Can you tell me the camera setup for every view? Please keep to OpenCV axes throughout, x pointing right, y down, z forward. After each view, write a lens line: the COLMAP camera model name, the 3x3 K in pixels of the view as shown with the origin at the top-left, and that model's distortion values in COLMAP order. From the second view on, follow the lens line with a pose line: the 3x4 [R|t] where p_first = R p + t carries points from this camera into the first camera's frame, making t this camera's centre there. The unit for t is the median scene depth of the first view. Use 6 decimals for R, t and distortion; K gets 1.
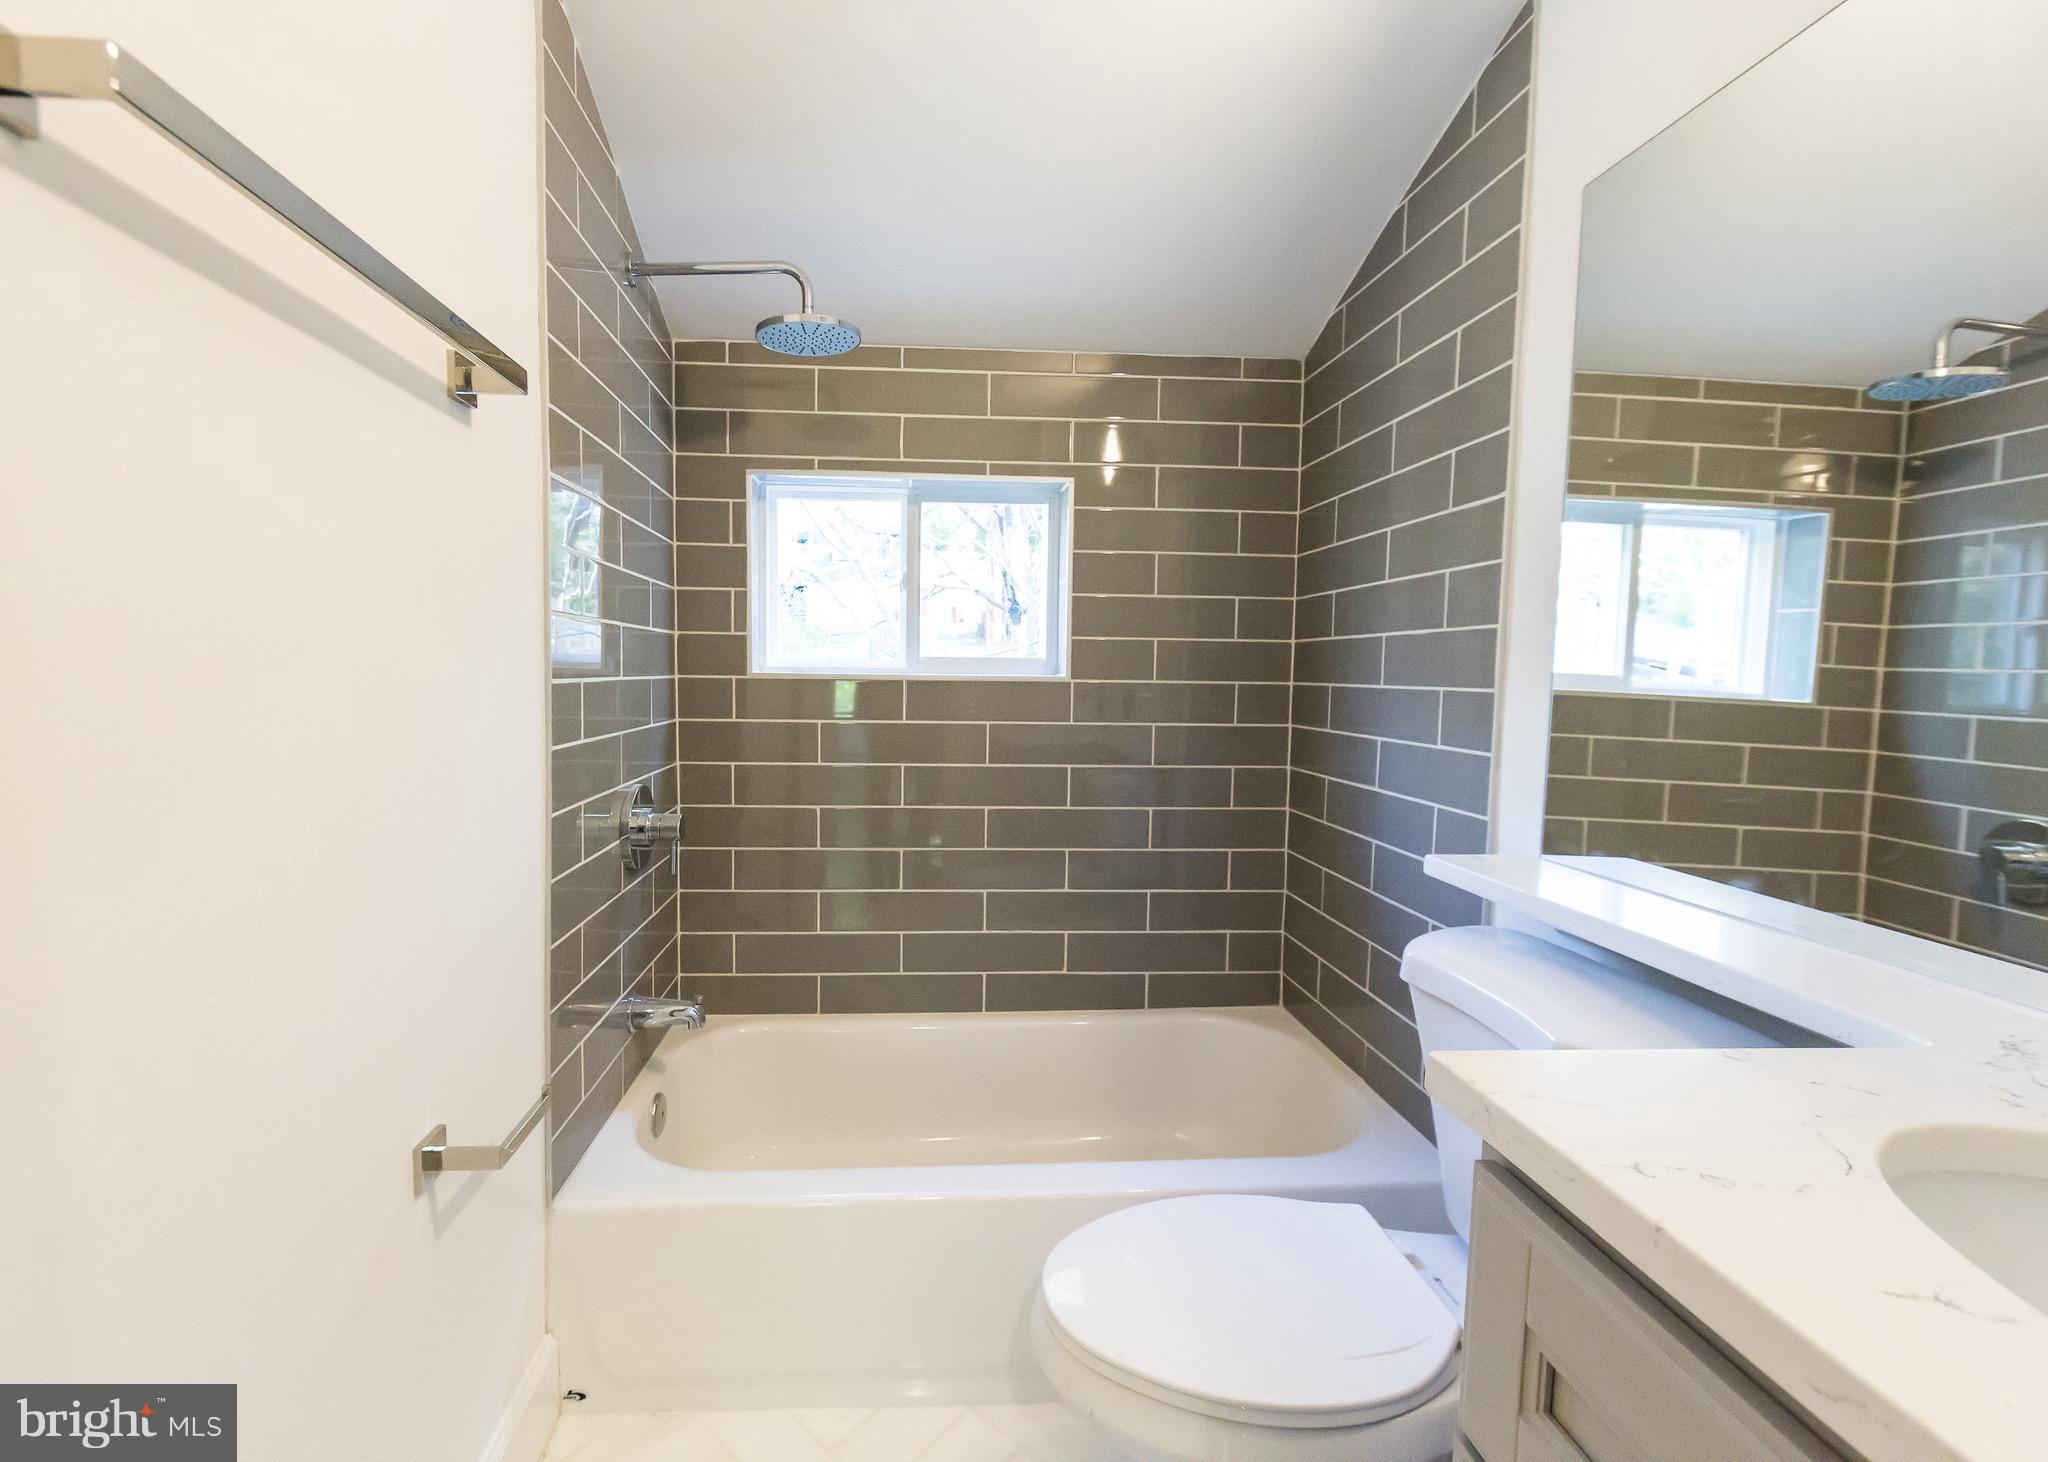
lens RADIAL K [[876.2, 0, 942.0], [0, 876.2, 724.0], [0, 0, 1]] dist [0.004183, 0.000747]
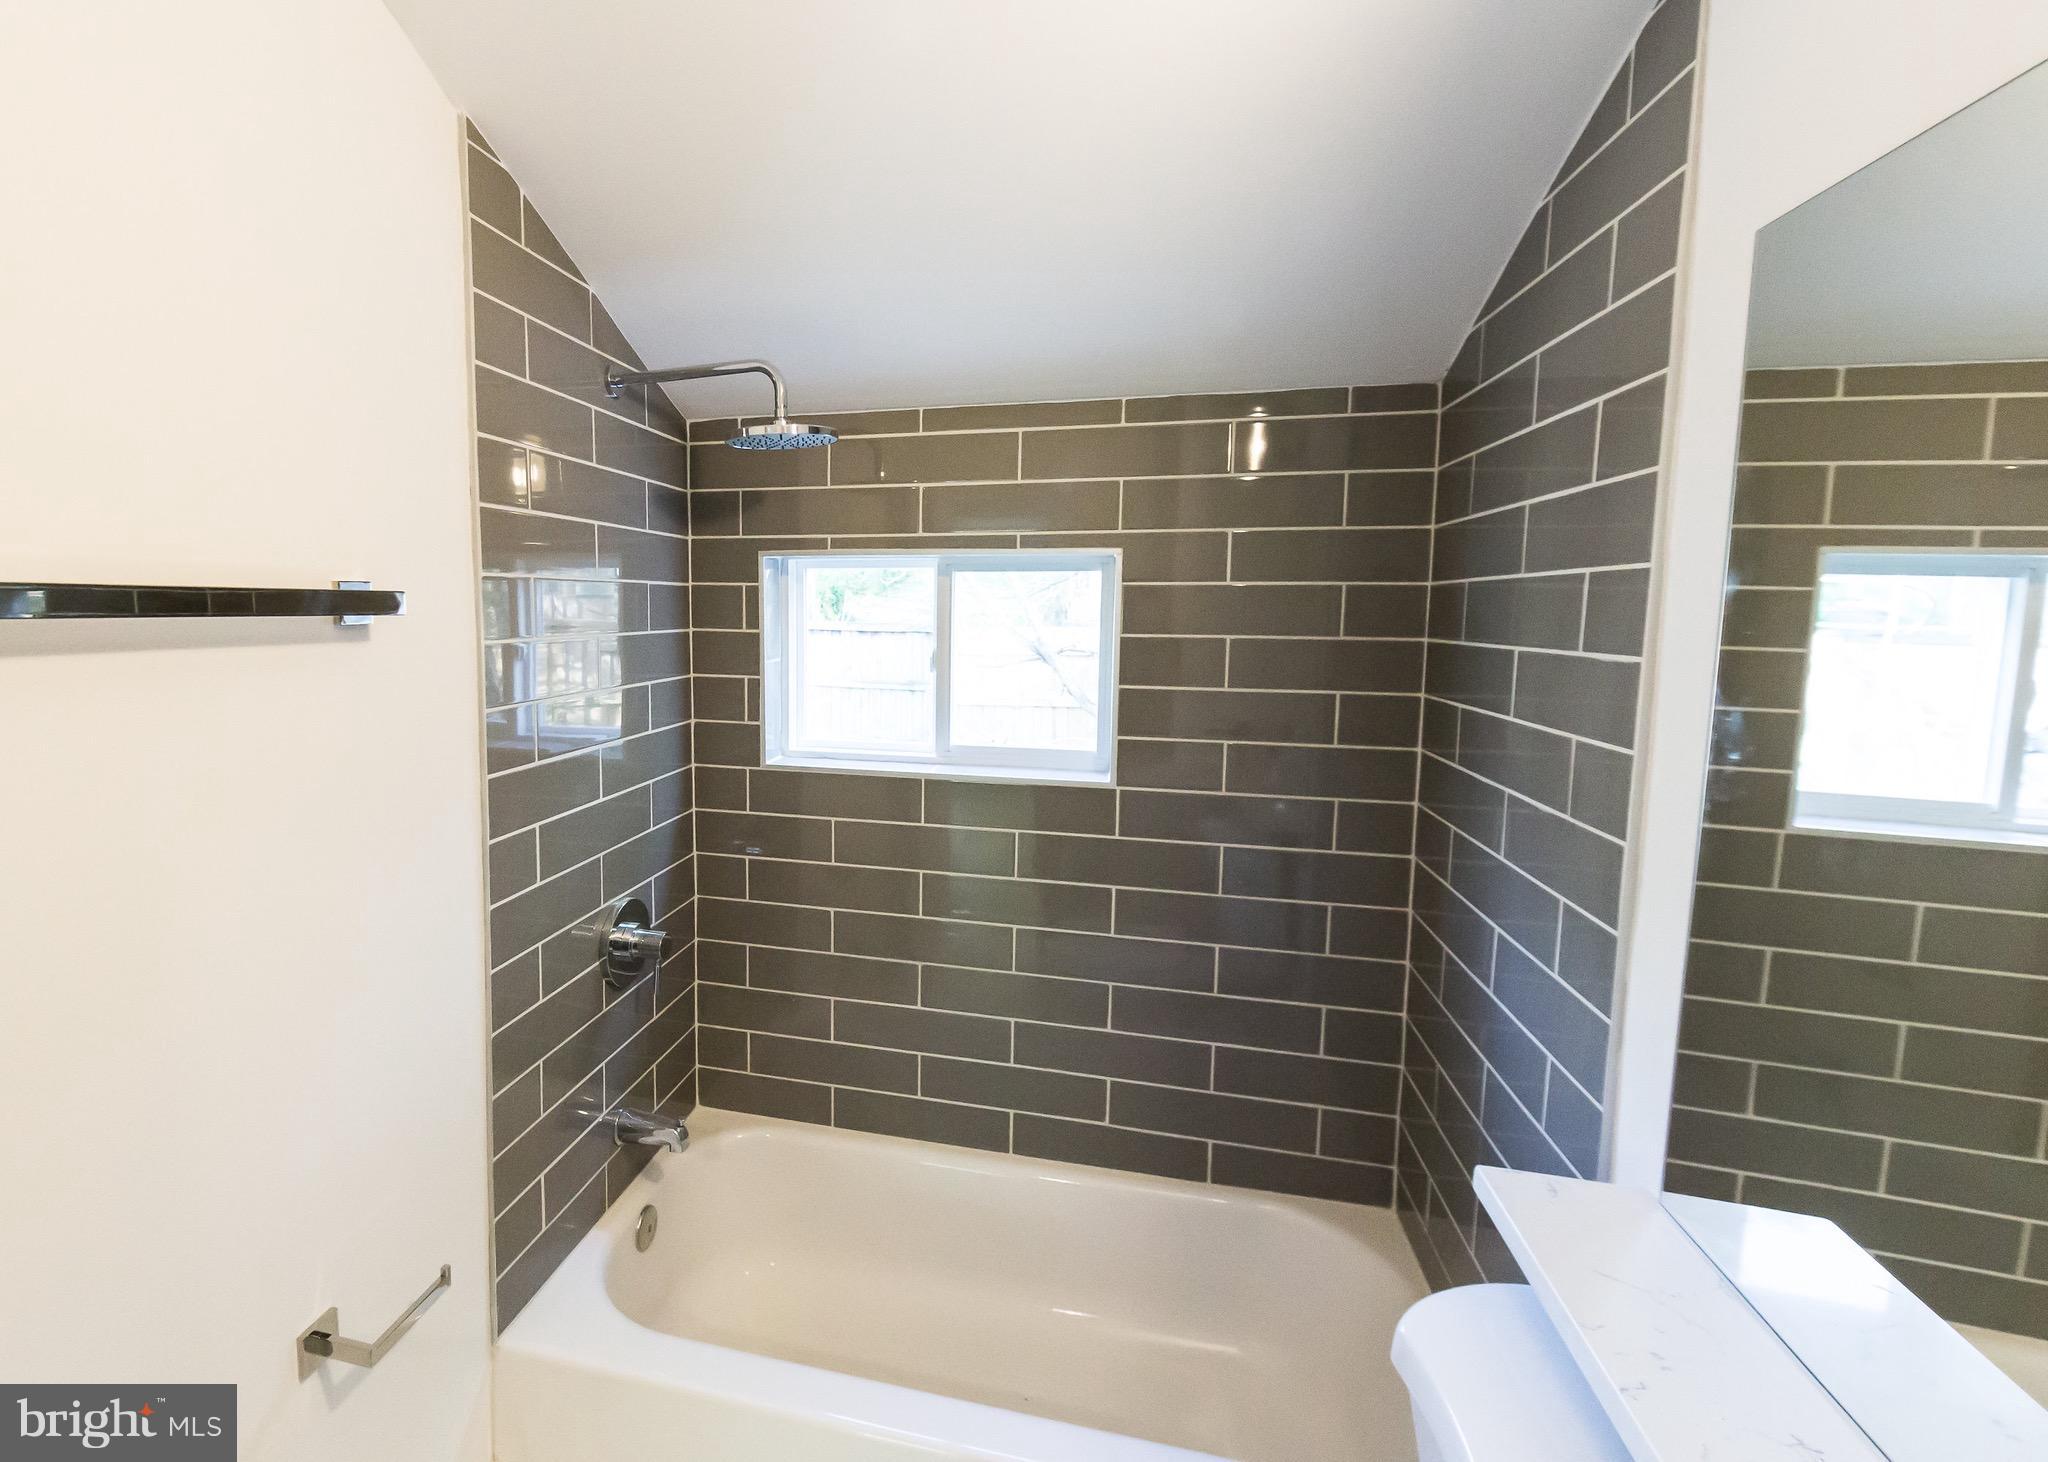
lens RADIAL K [[937.2, 0, 856.4], [0, 937.2, 688.0], [0, 0, 1]] dist [0.000204, 0.000707]
pose [[0.951189, 0.018797, -0.308037, 0.189949], [-0.011411, 0.999603, 0.025764, -0.170080], [0.308399, -0.020992, 0.951026, 0.069781]]
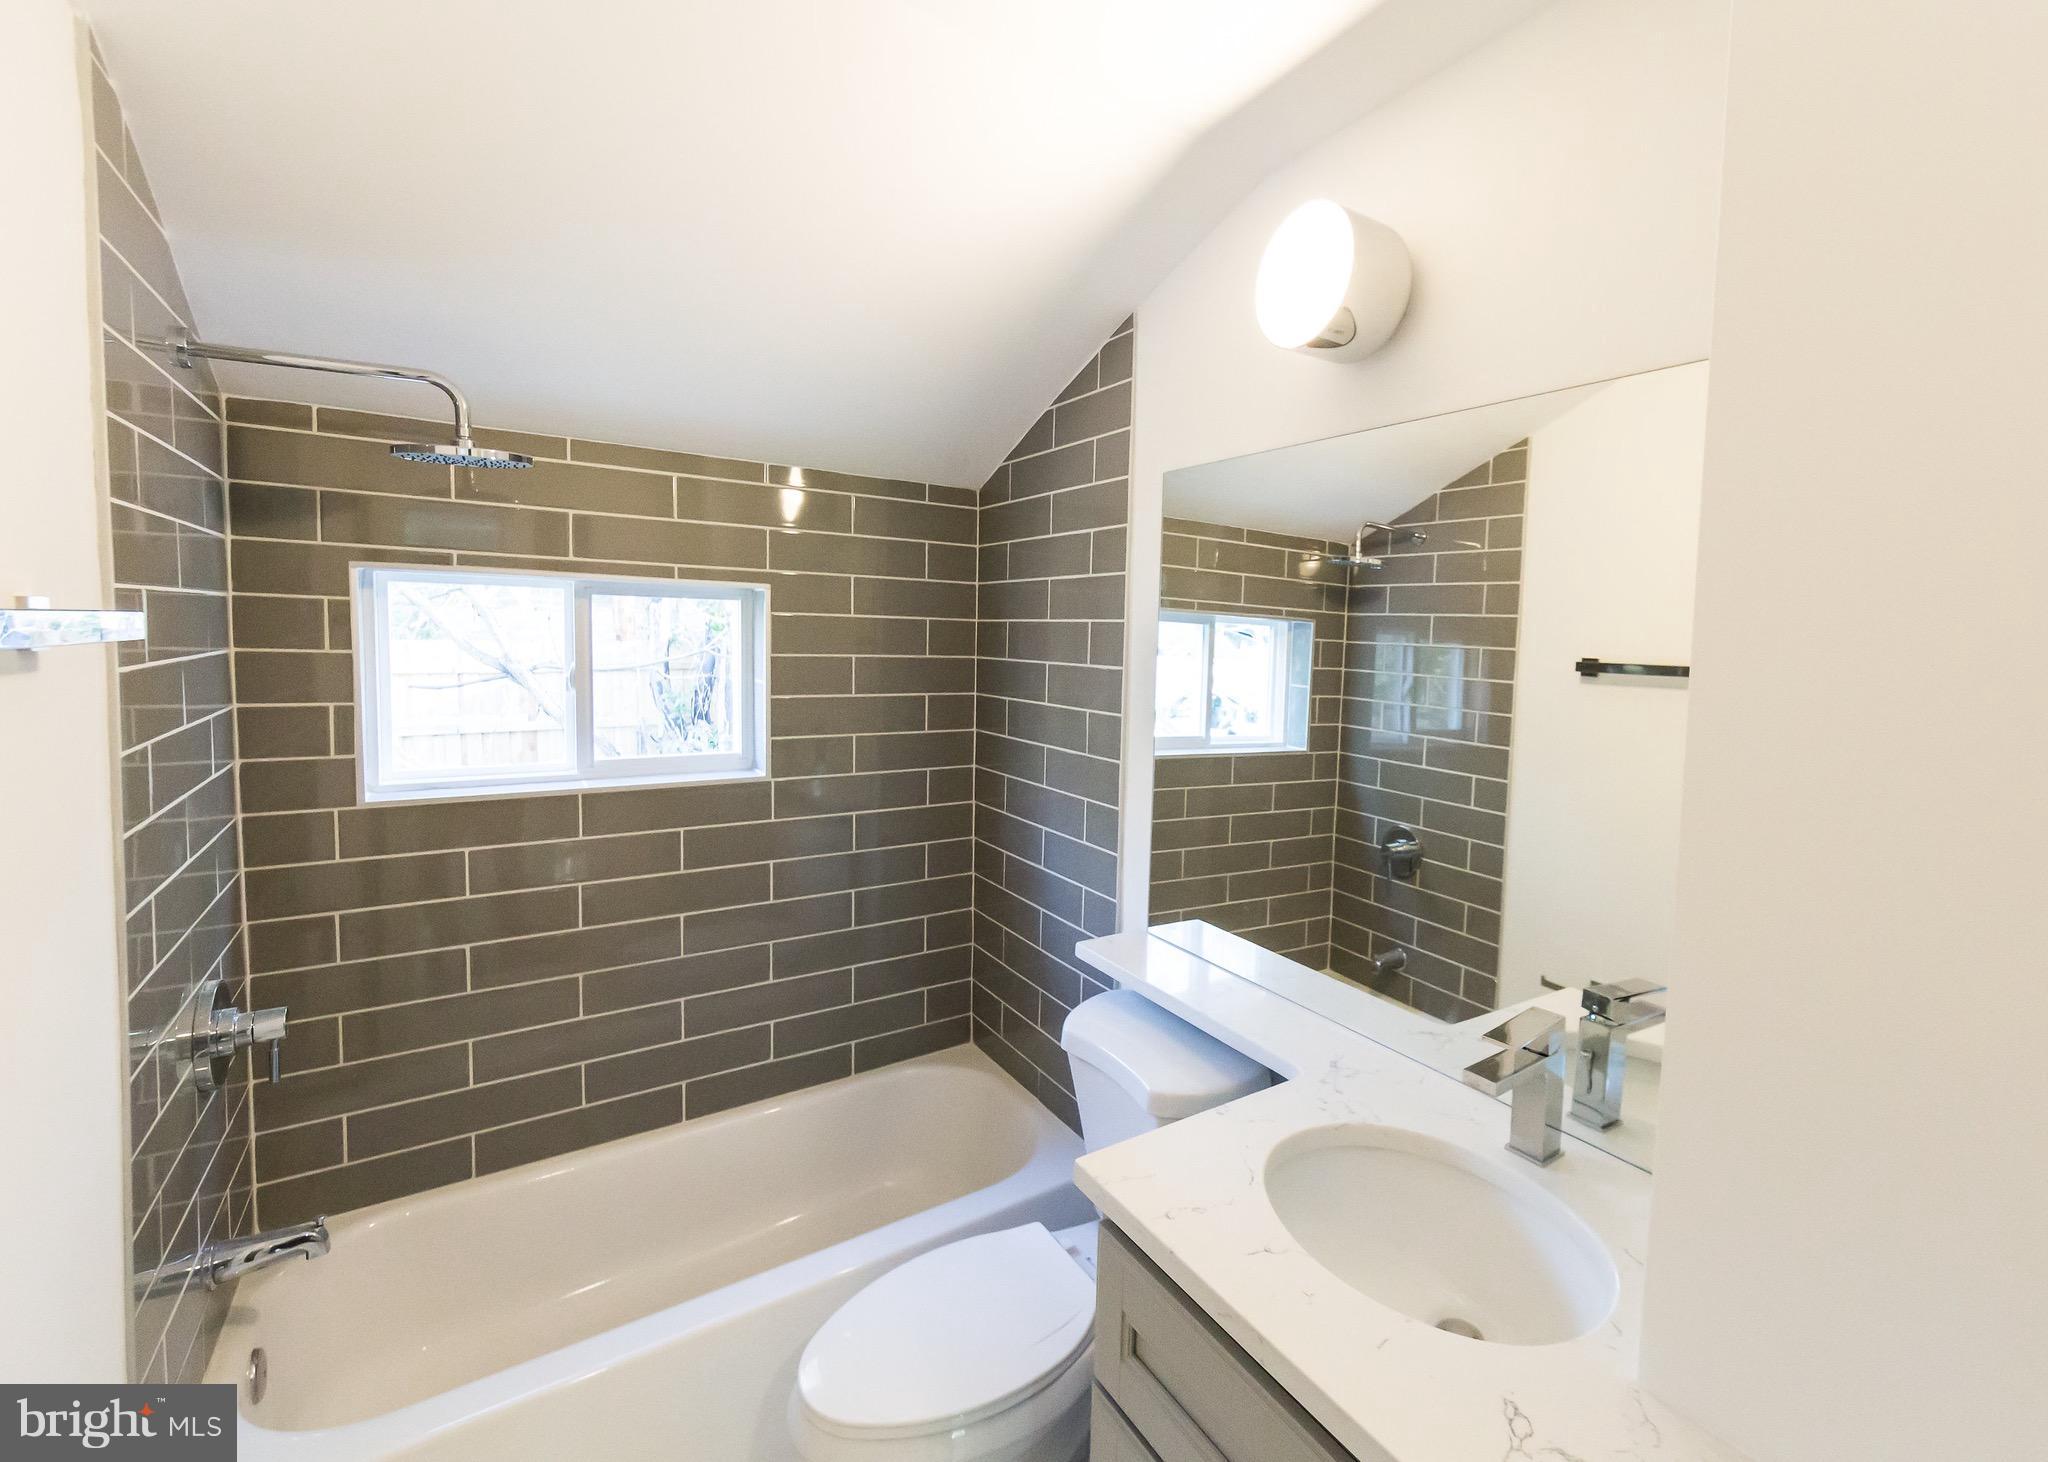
lens RADIAL K [[937.2, 0, 1173.4], [0, 937.2, 695.1], [0, 0, 1]] dist [0.000204, 0.000707]
pose [[0.823105, -0.026665, 0.567262, -0.087871], [0.016397, 0.999597, 0.023194, -0.171120], [-0.567652, -0.009790, 0.823210, -0.175136]]
